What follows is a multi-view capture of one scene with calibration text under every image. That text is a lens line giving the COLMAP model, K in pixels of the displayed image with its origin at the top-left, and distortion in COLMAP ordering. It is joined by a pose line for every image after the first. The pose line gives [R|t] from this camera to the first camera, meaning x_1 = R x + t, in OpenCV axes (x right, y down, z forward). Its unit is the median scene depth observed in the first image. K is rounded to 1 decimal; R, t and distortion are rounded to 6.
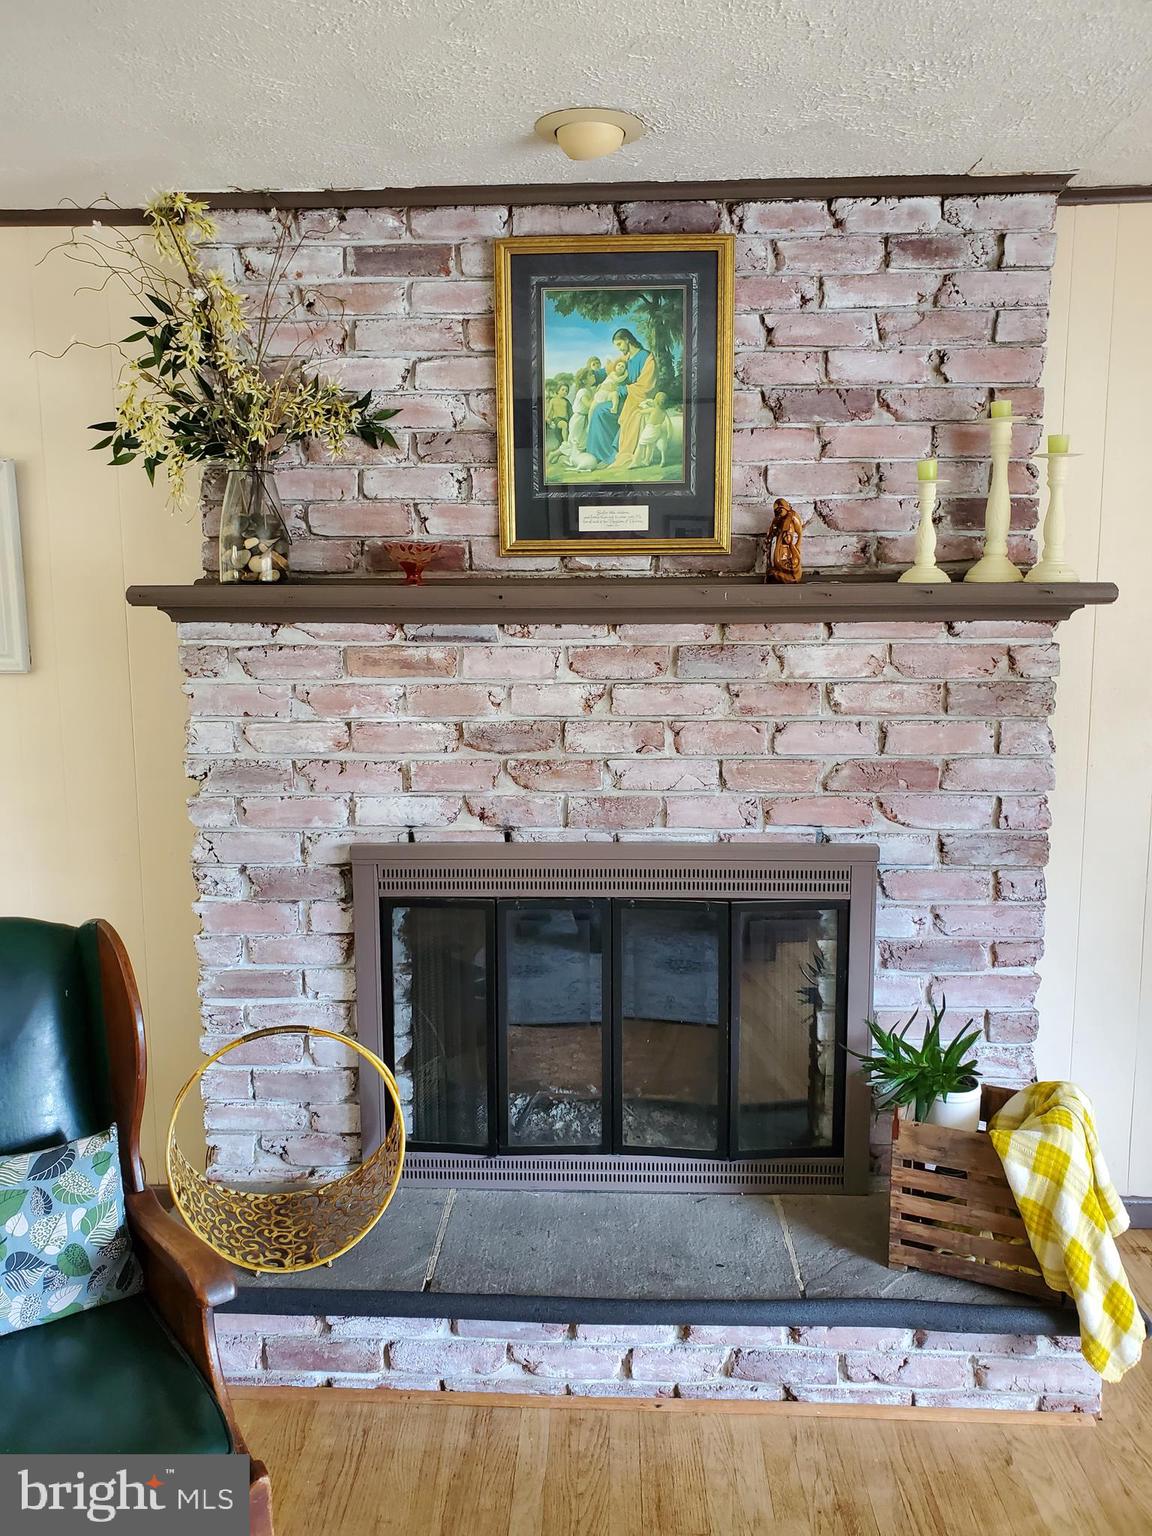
lens RADIAL K [[1196.5, 0, 563.1], [0, 1196.5, 764.0], [0, 0, 1]] dist [0.006021, -0.008165]
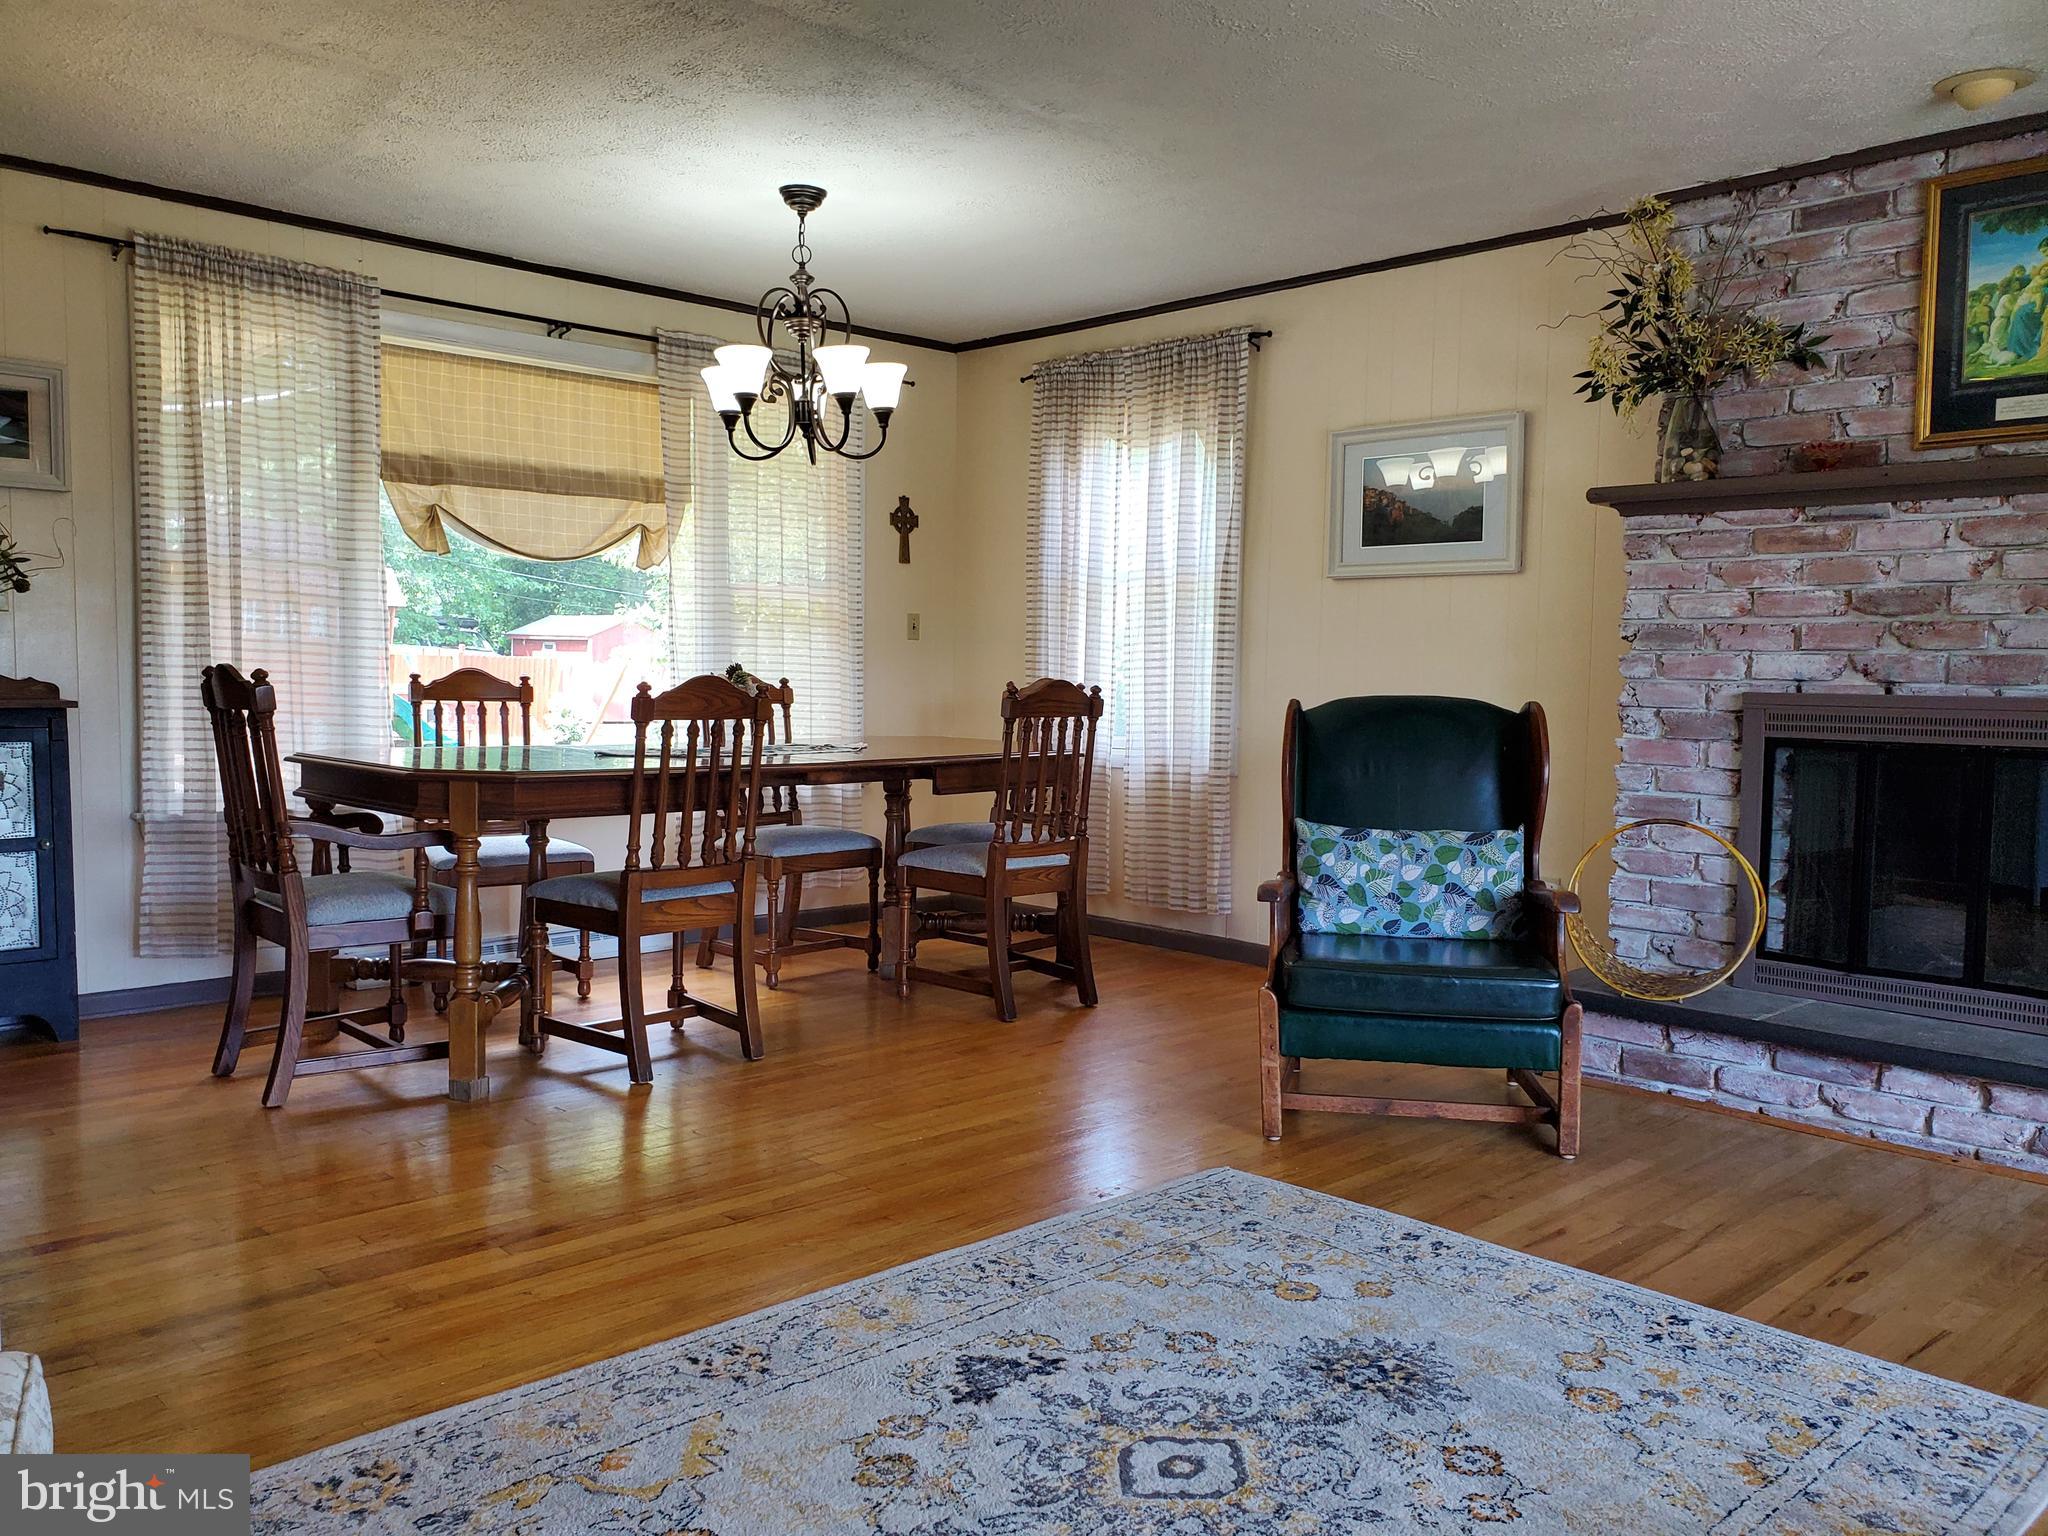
lens RADIAL K [[1628.9, 0, 1030.6], [0, 1628.9, 770.4], [0, 0, 1]] dist [-0.005941, 0.067245]
pose [[0.725524, 0.061814, -0.685415, 0.440430], [-0.118472, 0.992308, -0.035914, 0.294230], [0.677923, 0.107259, 0.727266, -0.696888]]
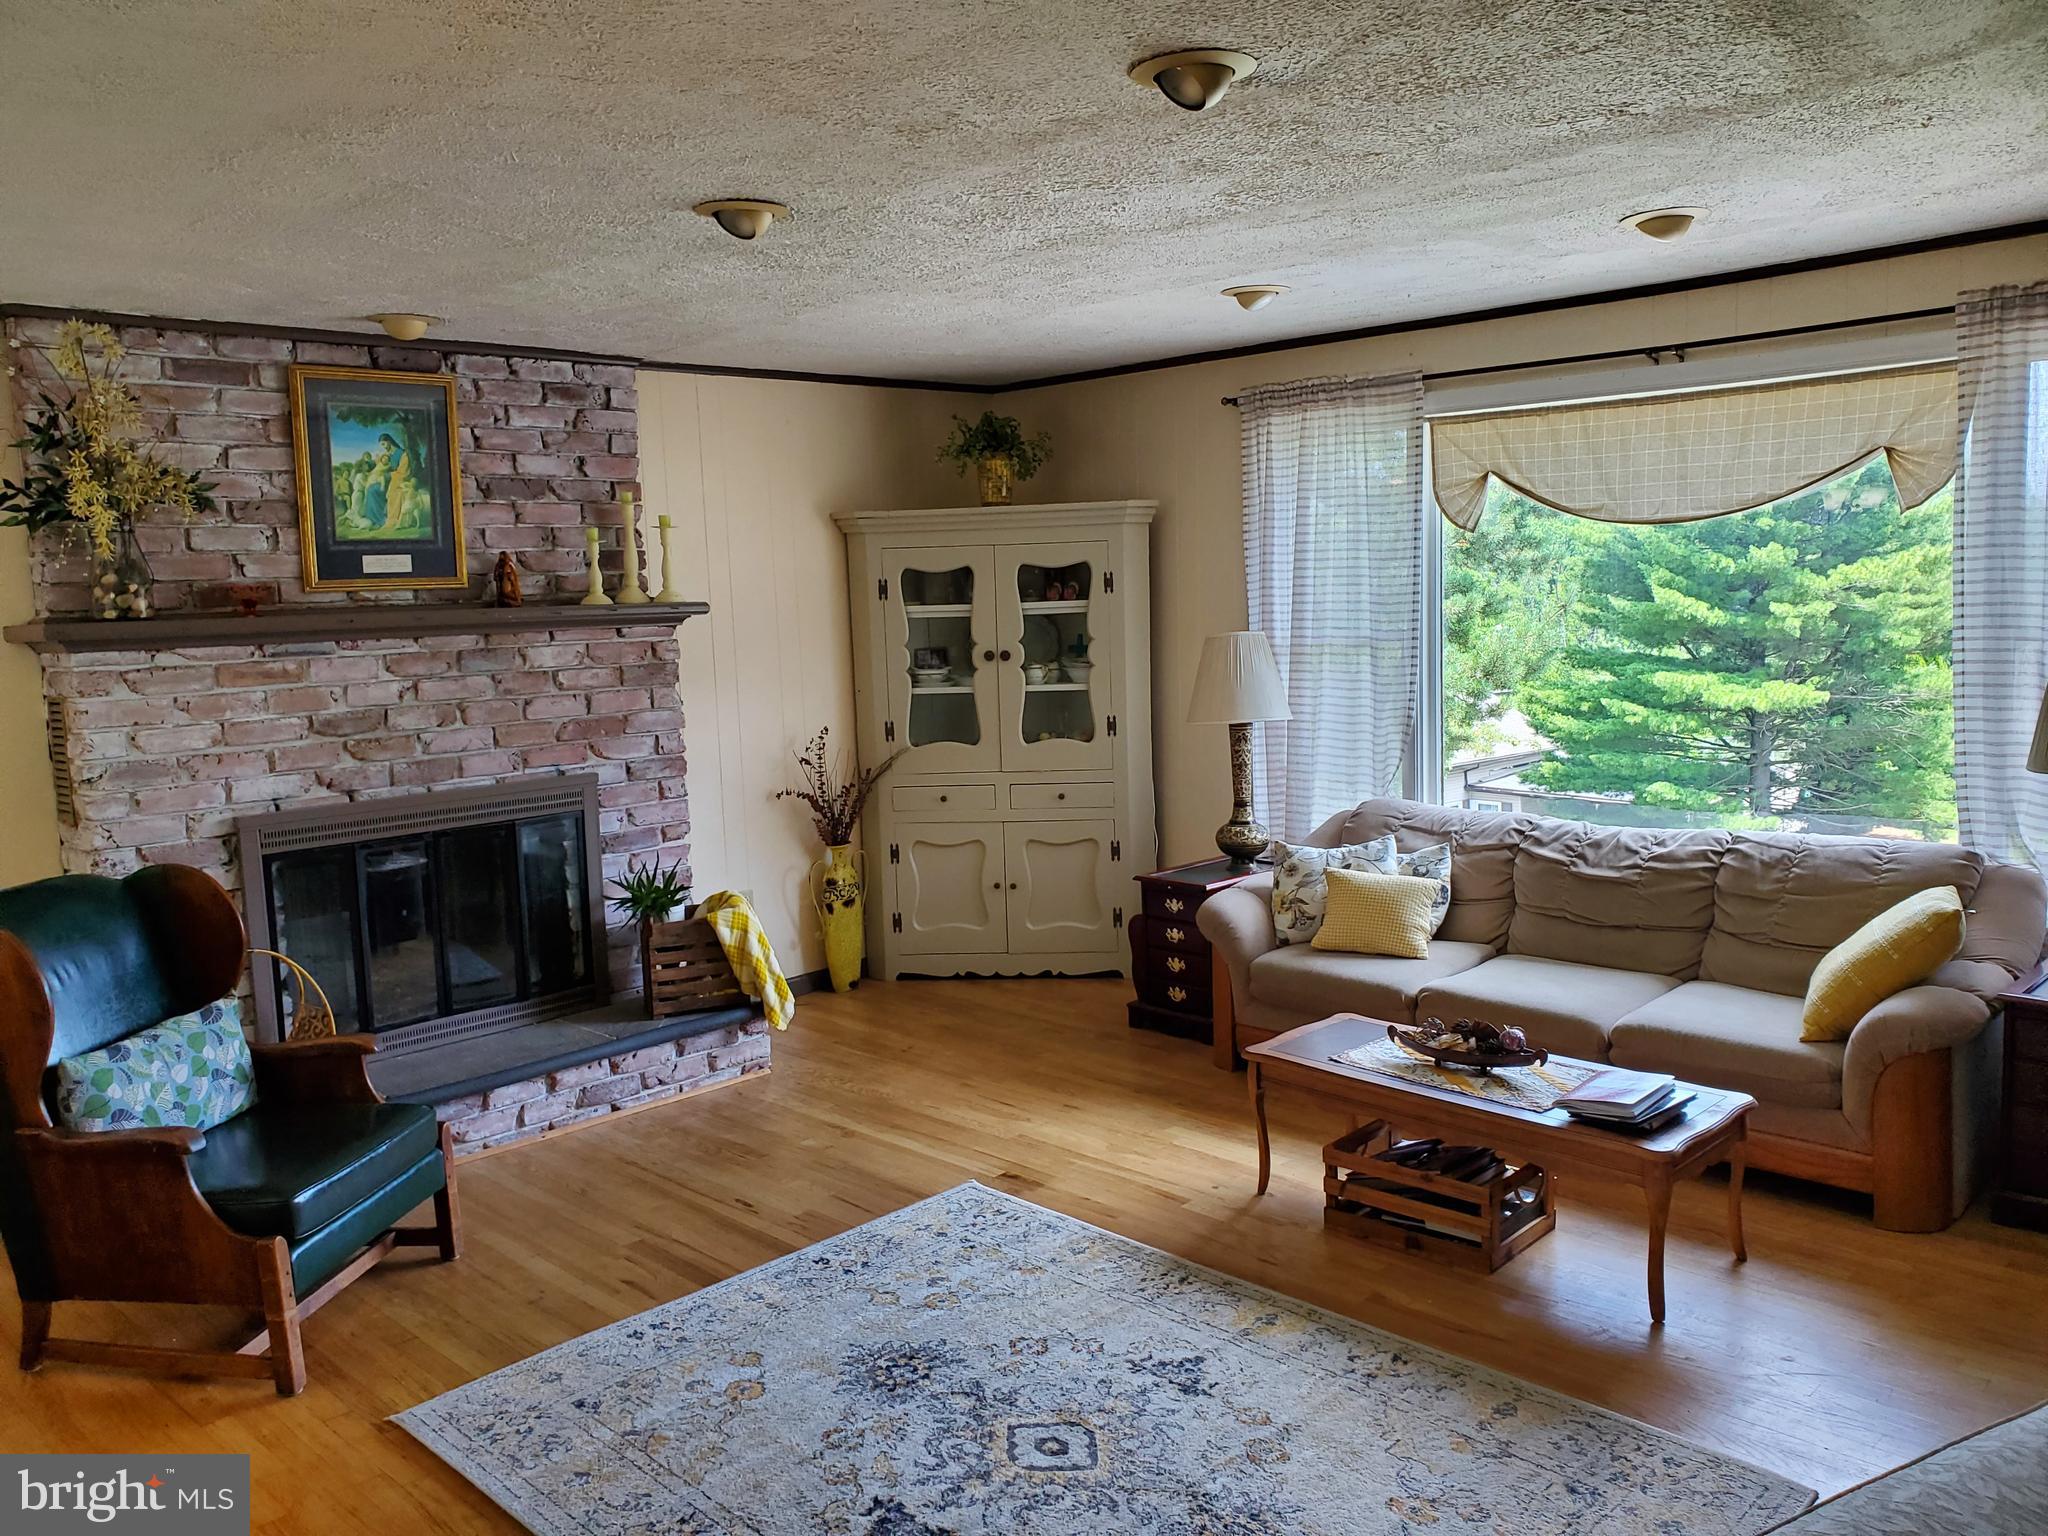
lens RADIAL K [[1595.3, 0, 1024.0], [0, 1595.3, 768.0], [0, 0, 1]] dist [0.006021, -0.008165]
pose [[0.674297, -0.102844, 0.731264, -0.866186], [0.134750, 0.990765, 0.015087, 0.104563], [-0.726062, 0.088365, 0.681928, -0.810878]]
